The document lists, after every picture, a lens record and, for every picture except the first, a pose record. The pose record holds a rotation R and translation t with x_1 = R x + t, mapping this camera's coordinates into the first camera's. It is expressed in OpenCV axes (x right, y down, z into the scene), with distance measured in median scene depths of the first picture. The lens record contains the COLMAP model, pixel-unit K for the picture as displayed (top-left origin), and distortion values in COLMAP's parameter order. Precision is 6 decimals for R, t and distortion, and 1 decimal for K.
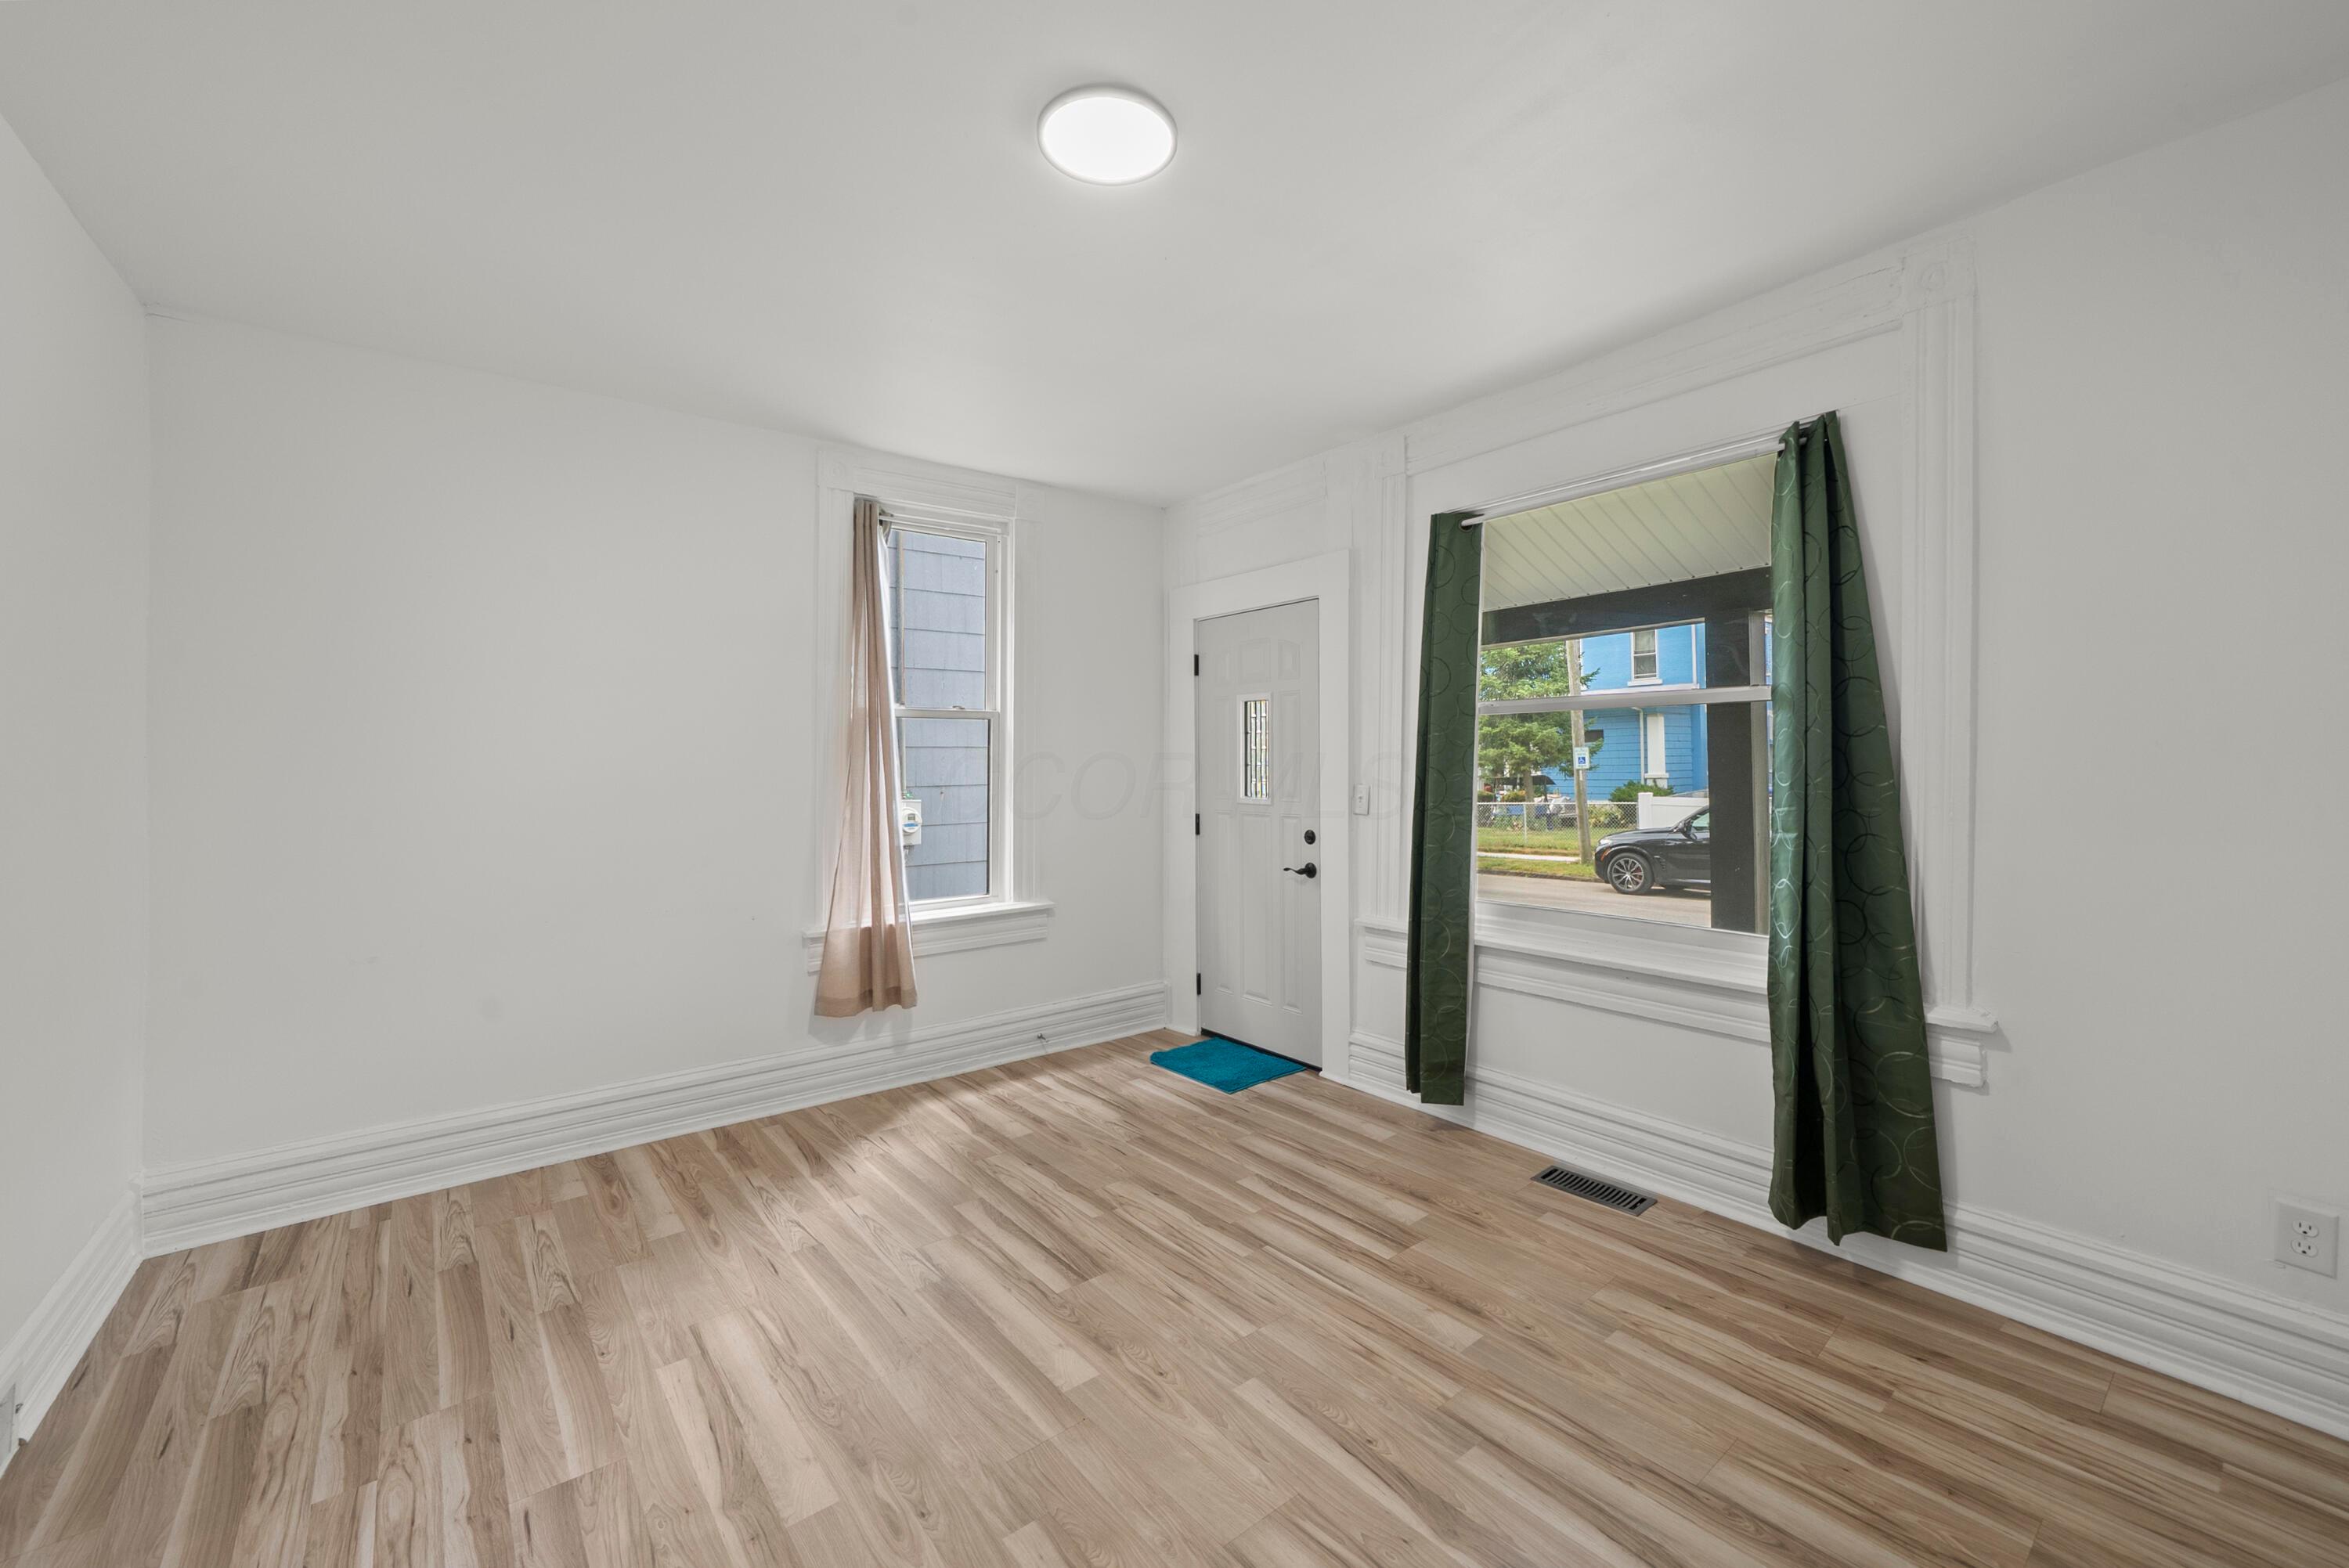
lens RADIAL K [[960.9, 0, 1165.7], [0, 960.9, 775.0], [0, 0, 1]] dist [-0.000270, 0.000153]
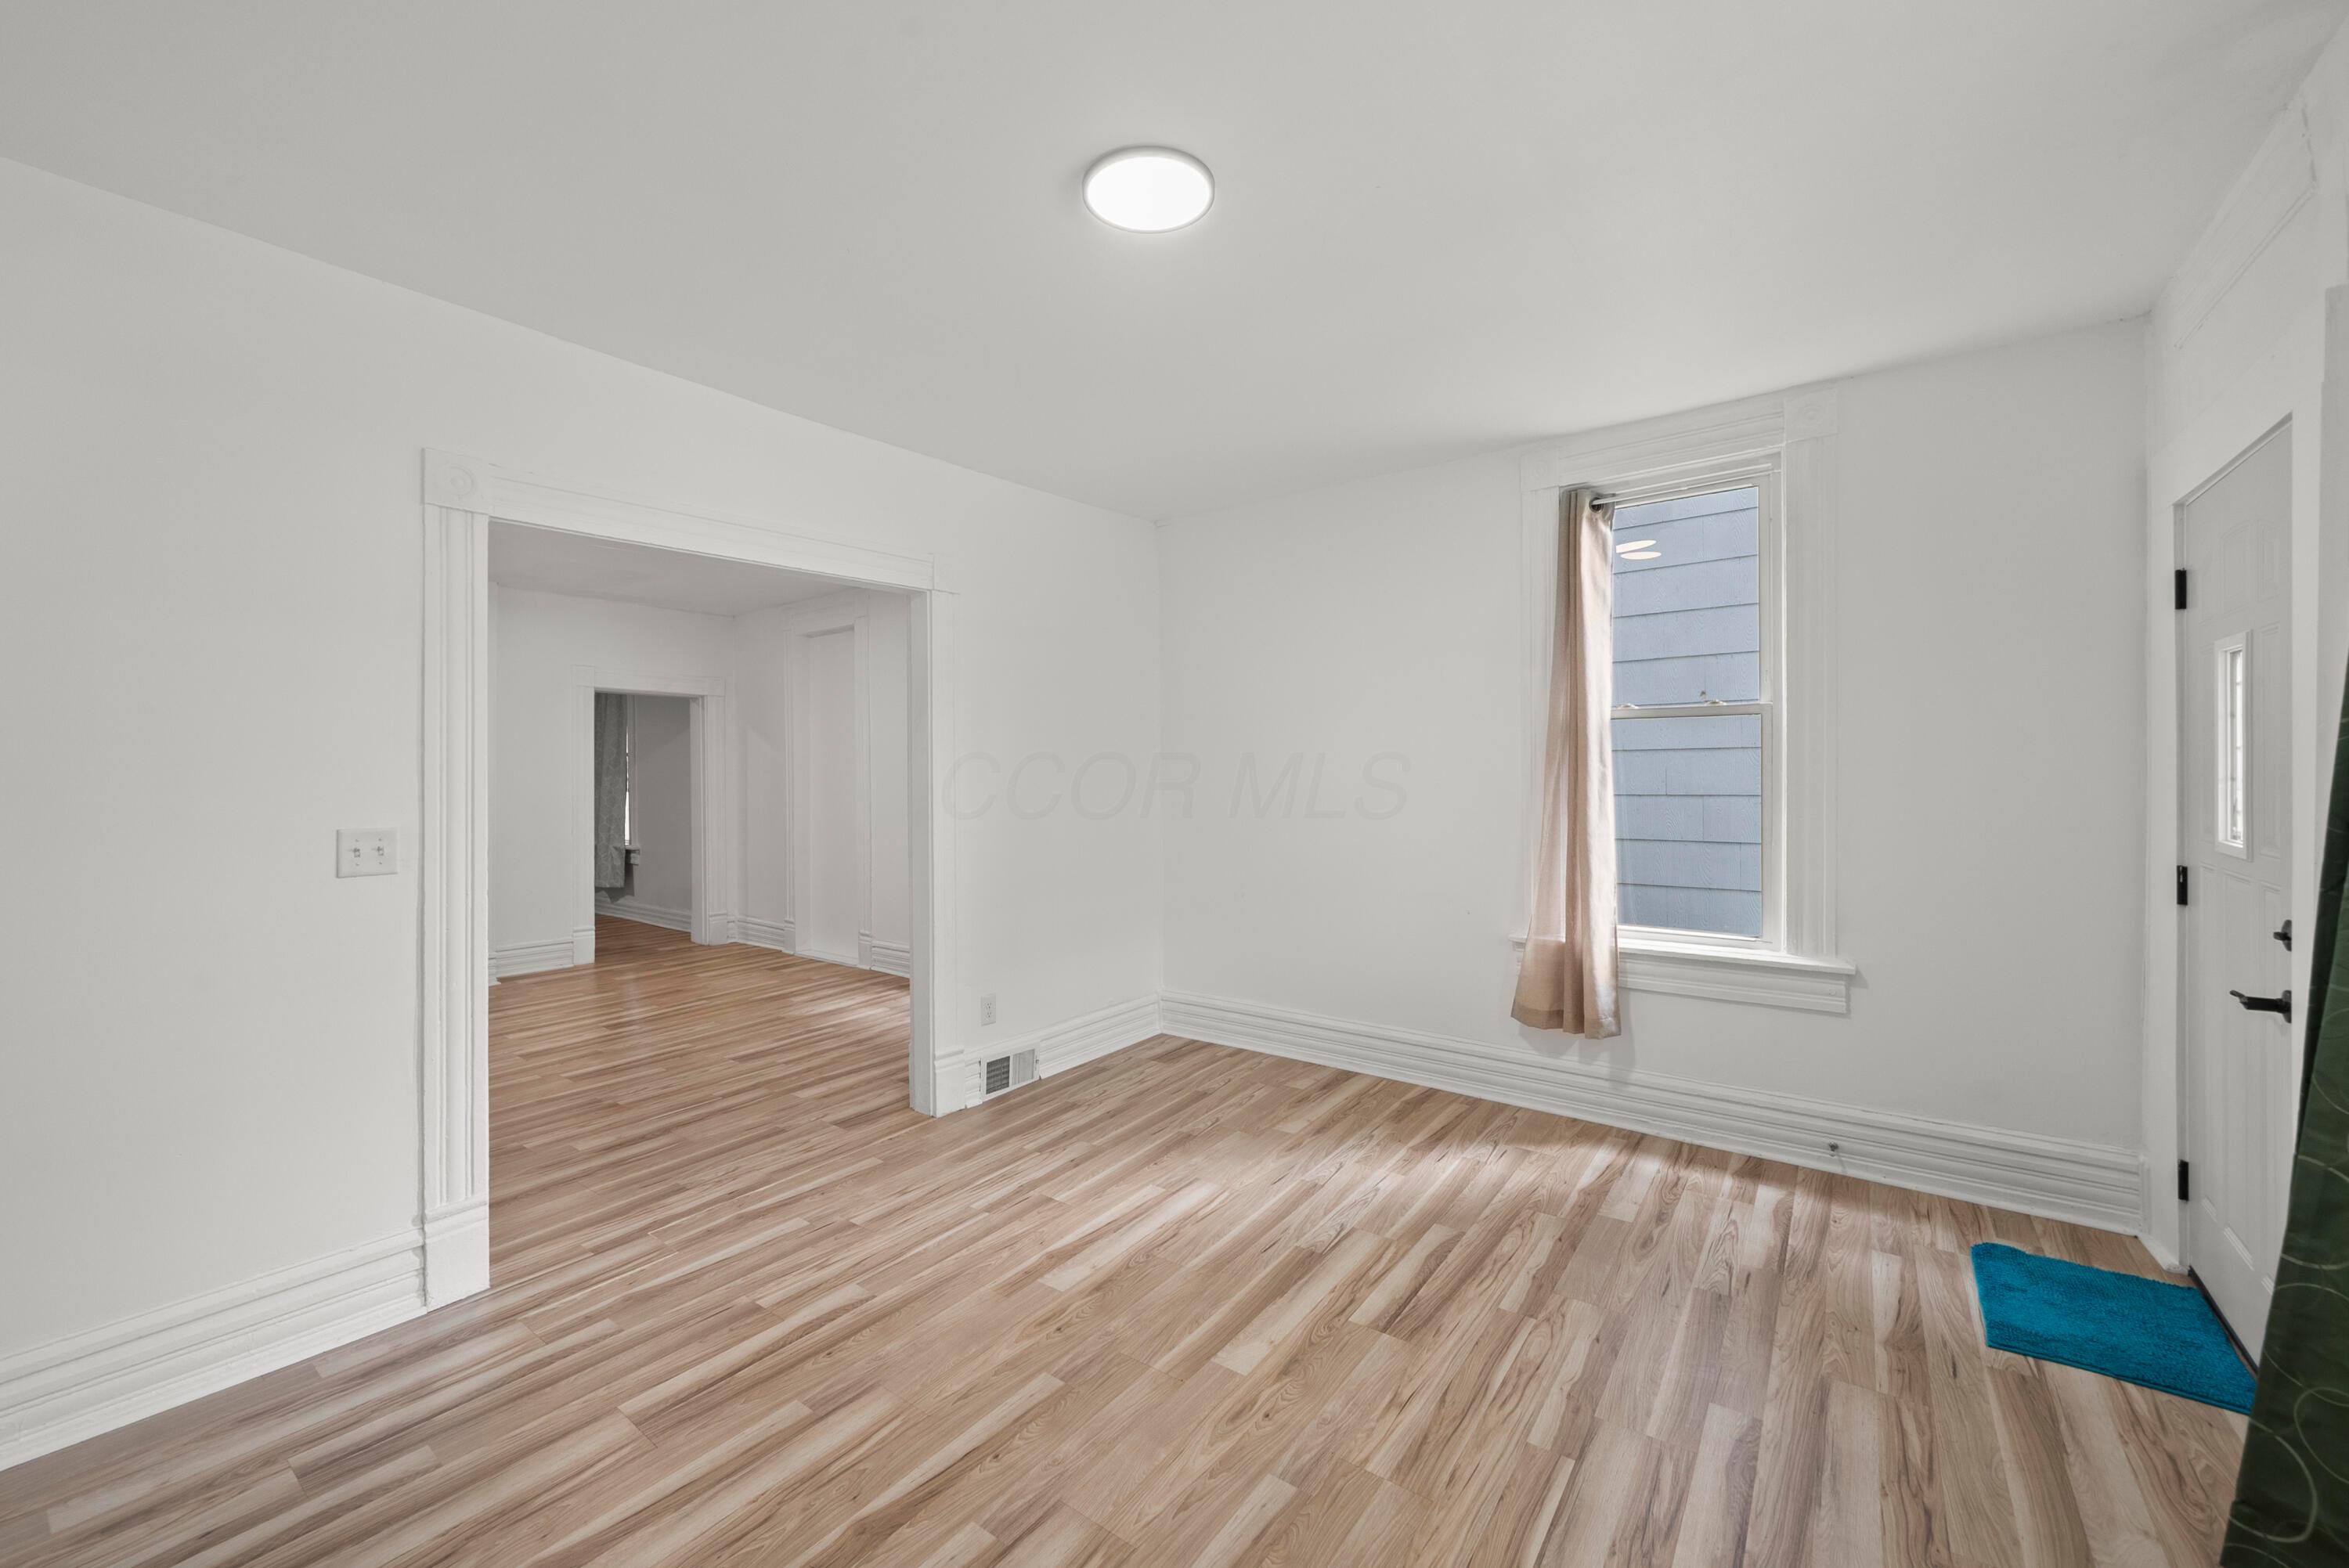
lens RADIAL K [[960.9, 0, 1165.7], [0, 960.9, 775.0], [0, 0, 1]] dist [-0.000270, 0.000153]
pose [[0.235817, 0.013278, -0.971707, 0.665538], [-0.009178, 0.999892, 0.011436, -0.016301], [0.971754, 0.006221, 0.235914, 0.504376]]
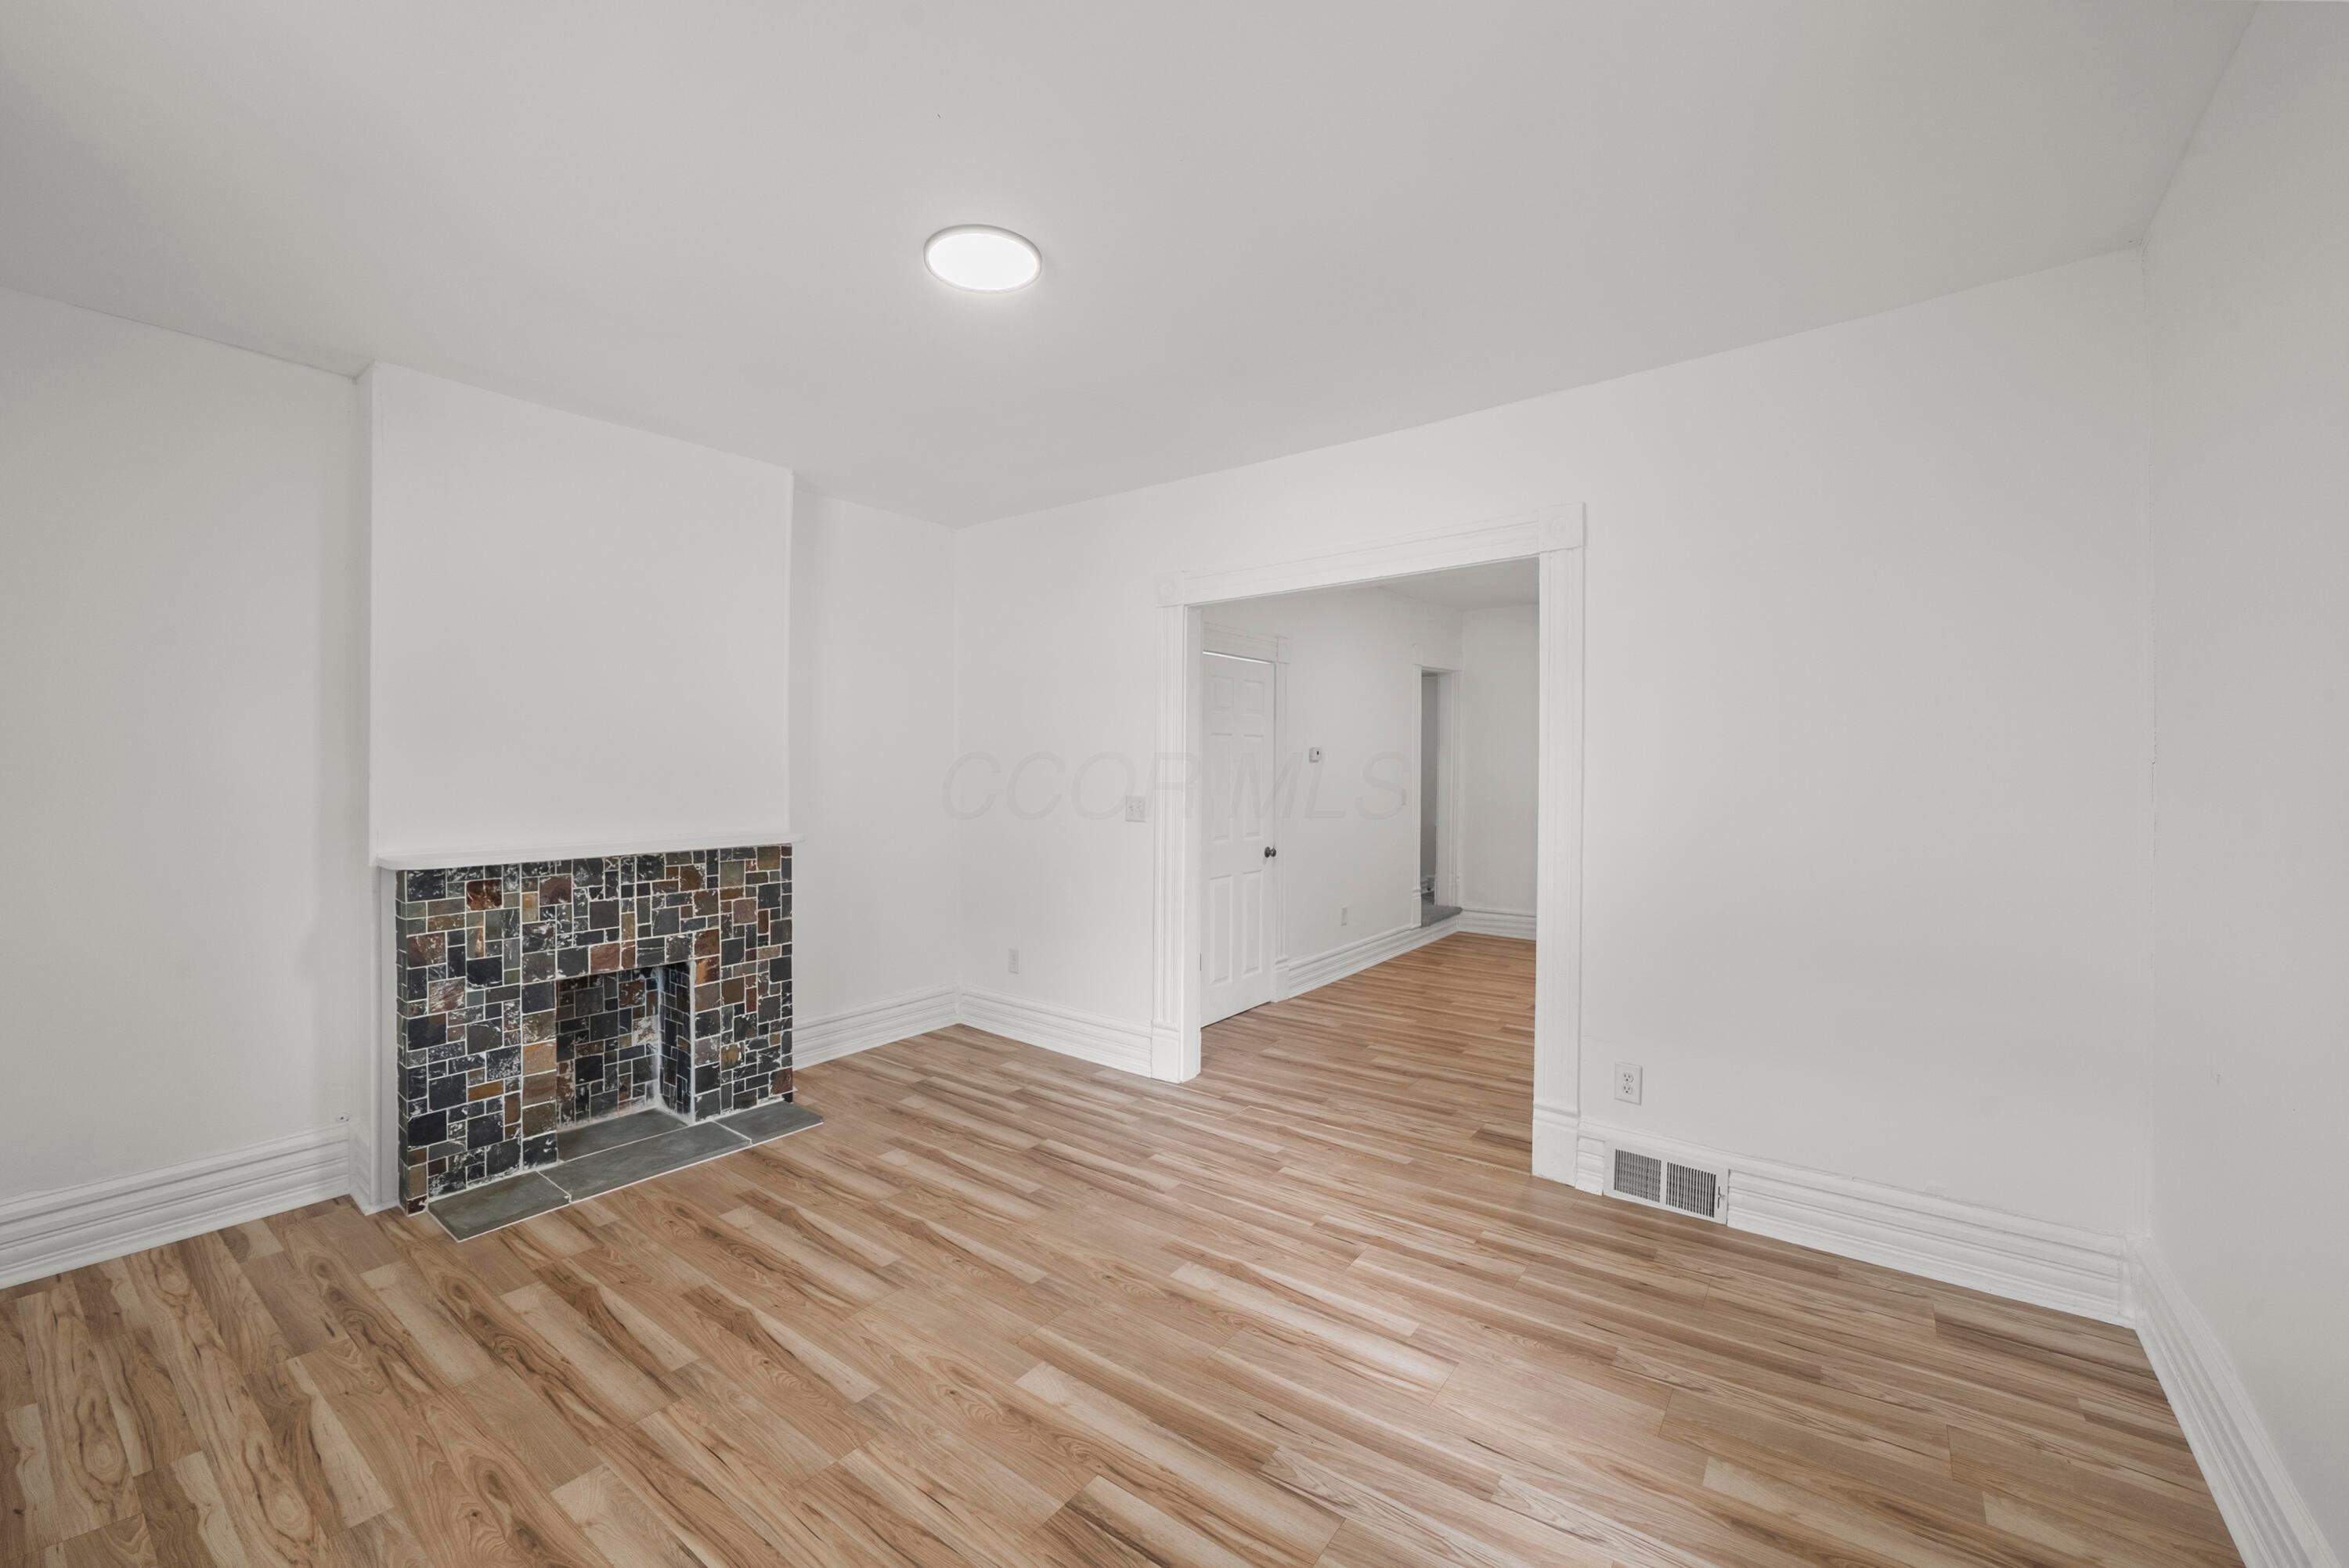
lens RADIAL K [[914.6, 0, 1093.1], [0, 914.6, 777.6], [0, 0, 1]] dist [0.000488, 0.000077]
pose [[-0.981333, 0.013472, -0.191843, 0.018924], [0.007638, 0.999486, 0.031120, -0.028441], [0.192164, 0.029074, -0.980932, 1.447841]]
